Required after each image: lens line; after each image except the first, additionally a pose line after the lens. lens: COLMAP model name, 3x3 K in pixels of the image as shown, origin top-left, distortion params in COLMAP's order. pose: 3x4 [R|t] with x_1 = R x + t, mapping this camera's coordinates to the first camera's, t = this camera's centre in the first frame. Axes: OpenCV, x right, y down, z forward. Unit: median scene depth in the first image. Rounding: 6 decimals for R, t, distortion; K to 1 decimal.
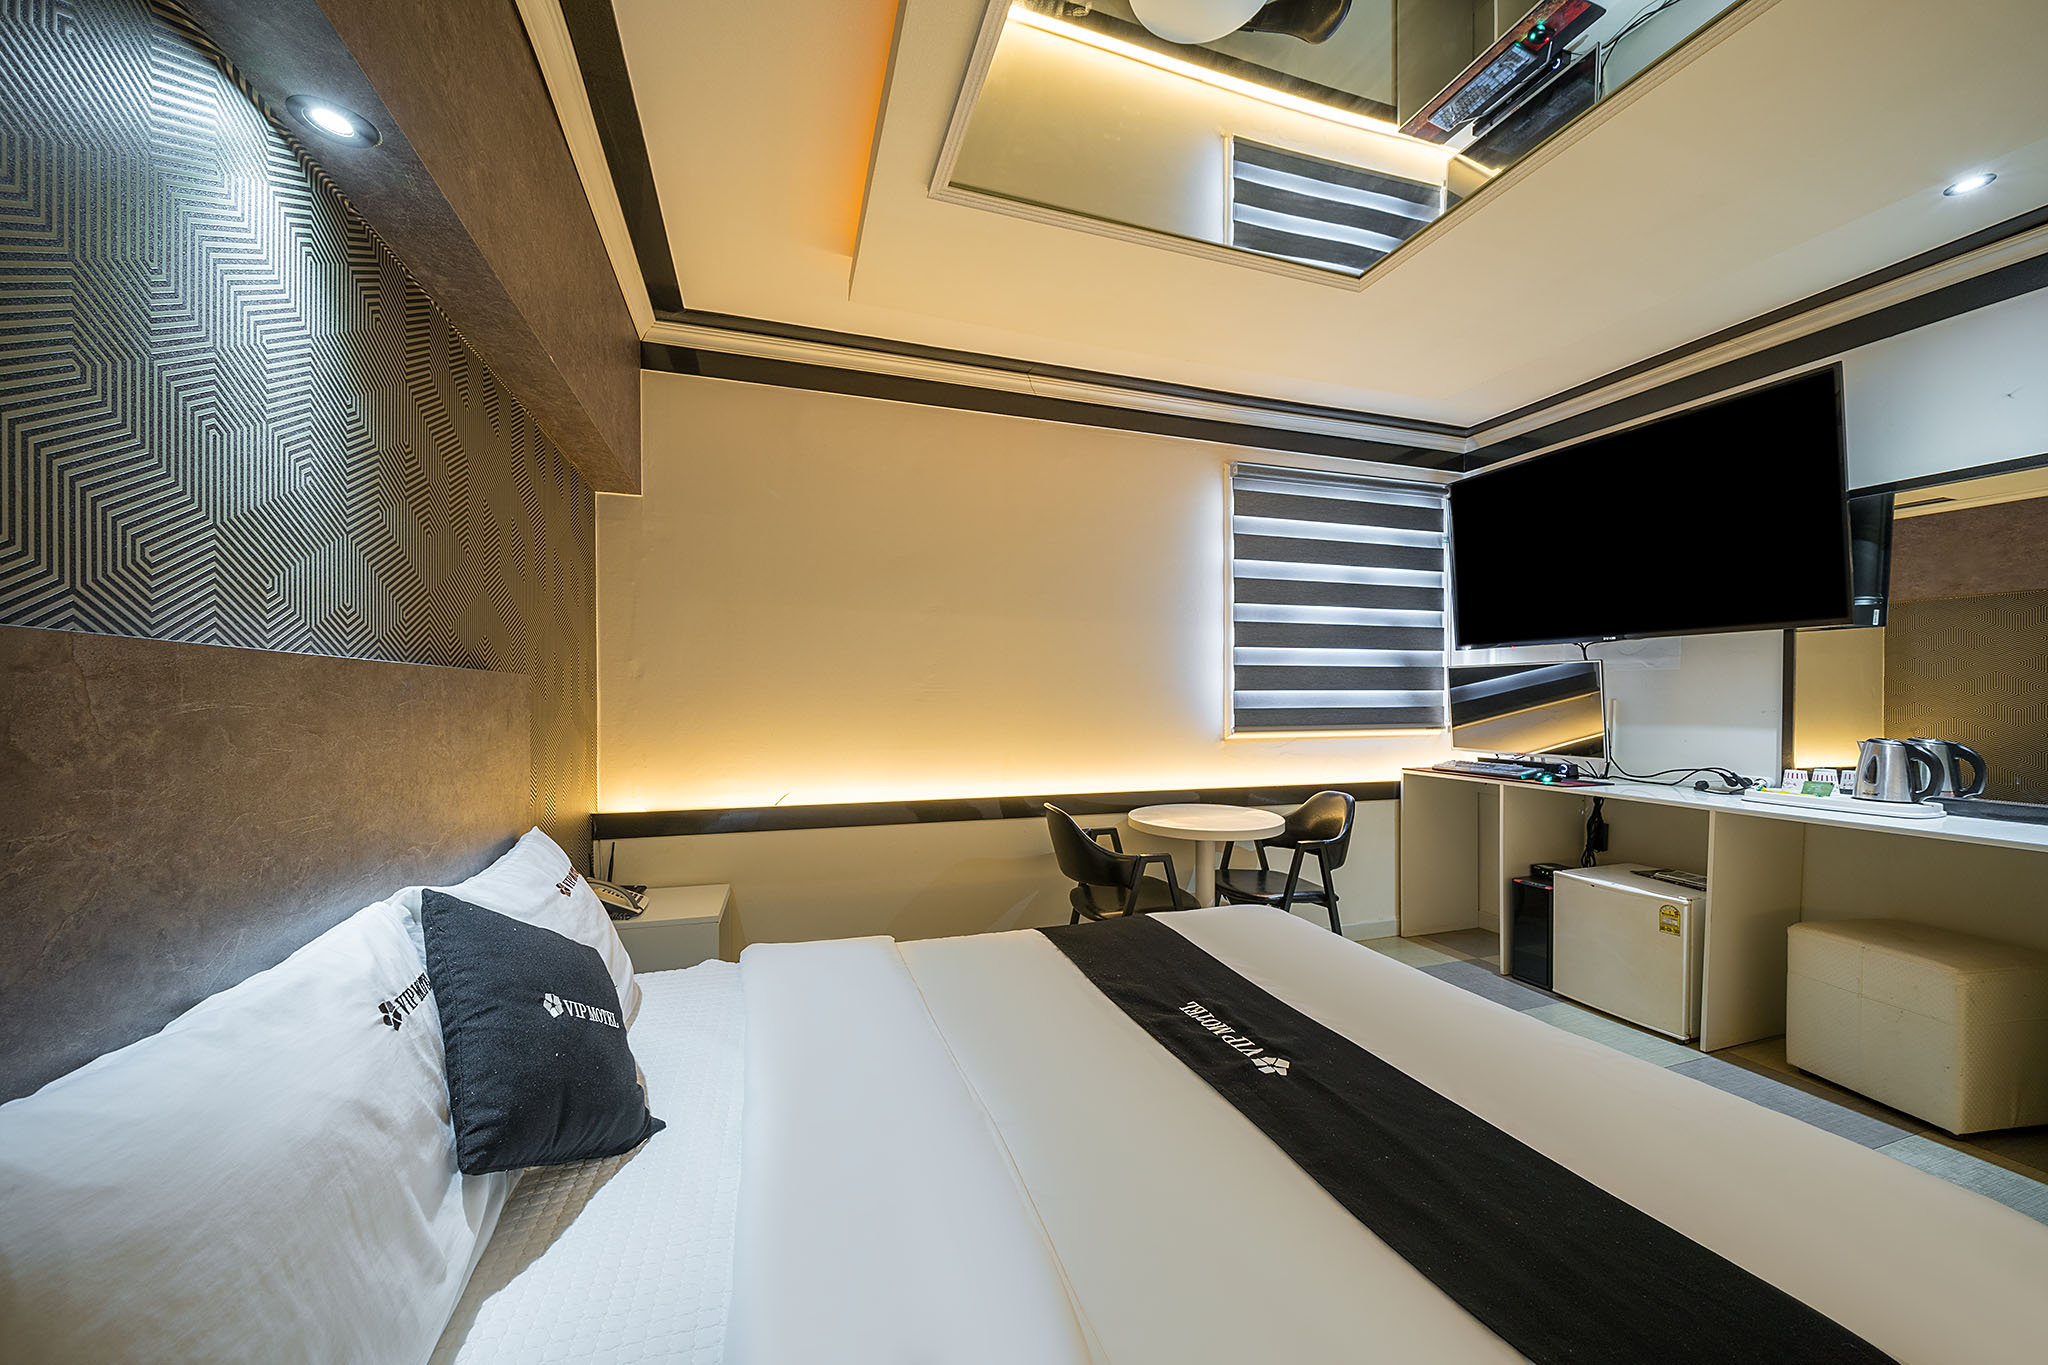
lens RADIAL K [[745.7, 0, 963.5], [0, 745.7, 687.6], [0, 0, 1]] dist [-0.002675, 0.001661]
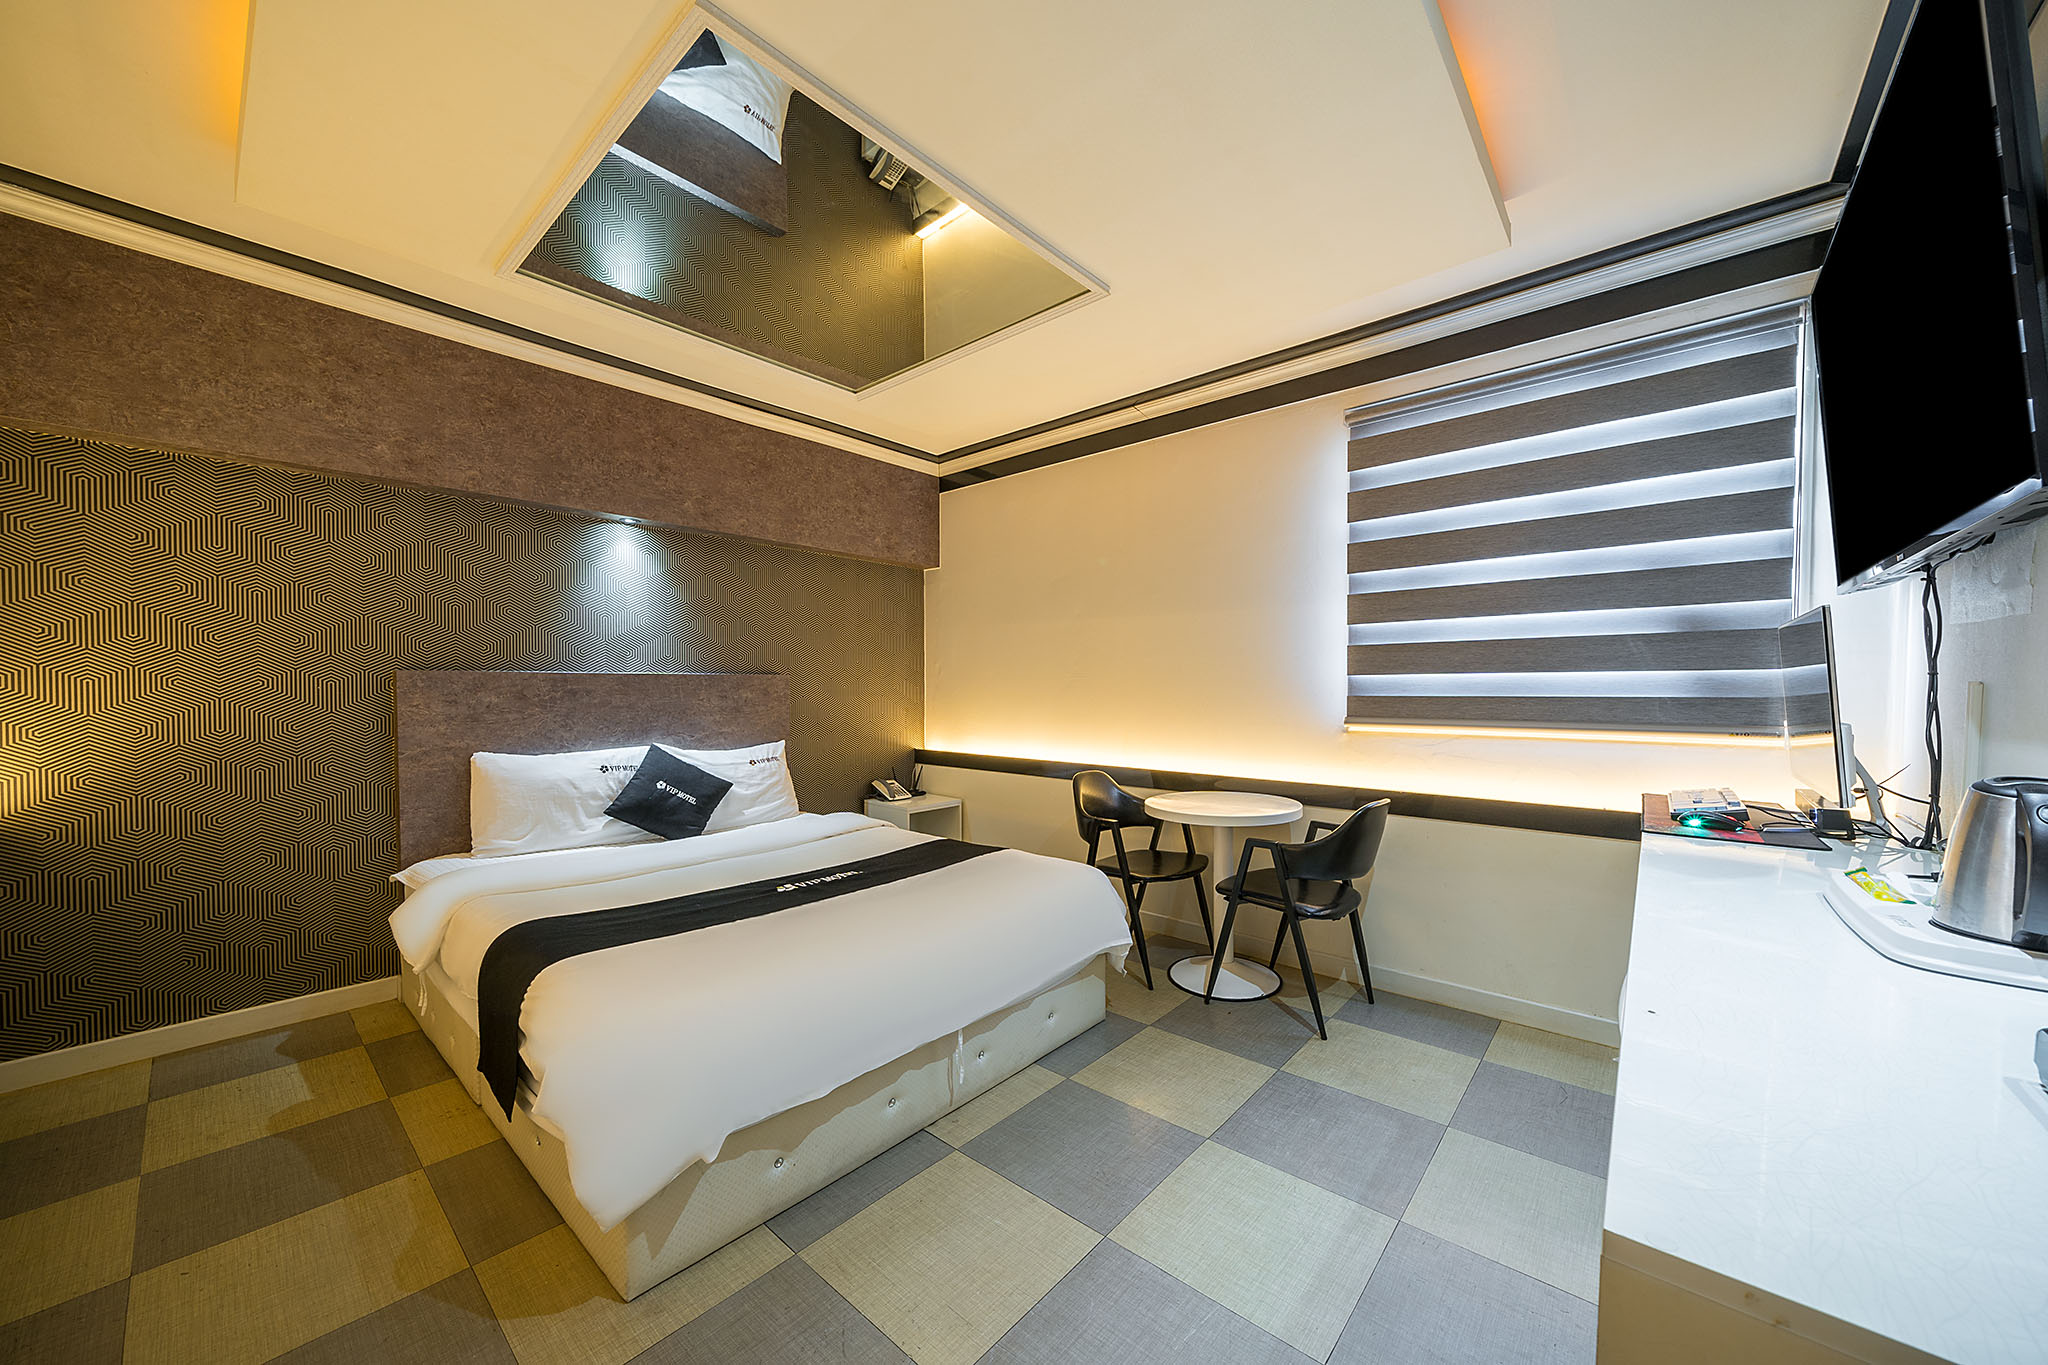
lens RADIAL K [[745.7, 0, 1064.0], [0, 745.7, 698.0], [0, 0, 1]] dist [-0.002675, 0.001661]
pose [[0.535543, 0.022426, -0.844210, 0.890526], [0.022360, 0.998920, 0.040721, -0.011510], [0.844212, -0.040685, 0.534463, 0.249402]]
